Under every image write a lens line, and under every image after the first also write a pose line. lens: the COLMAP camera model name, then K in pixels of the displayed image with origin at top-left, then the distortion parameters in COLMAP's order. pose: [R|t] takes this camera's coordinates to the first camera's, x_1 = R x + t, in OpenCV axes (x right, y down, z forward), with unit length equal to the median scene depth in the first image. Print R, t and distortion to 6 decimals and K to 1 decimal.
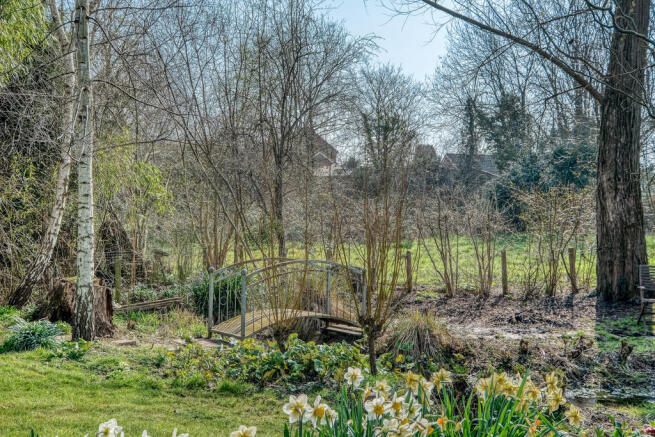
lens RADIAL K [[668.3, 0, 327.5], [0, 668.3, 218.5], [0, 0, 1]] dist [0.043869, 0.001676]
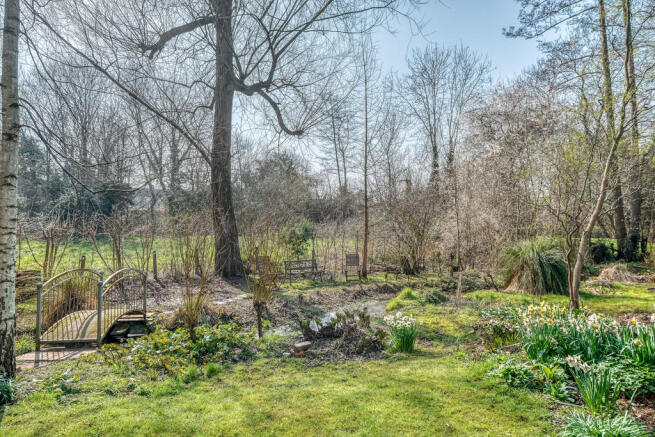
lens RADIAL K [[381.9, 0, 327.5], [0, 381.9, 218.5], [0, 0, 1]] dist [0.001035, -0.000087]
pose [[0.528333, 0.022930, 0.848727, -0.292745], [-0.008538, 0.999728, -0.021694, -0.014550], [-0.848994, 0.004215, 0.528385, 0.178601]]
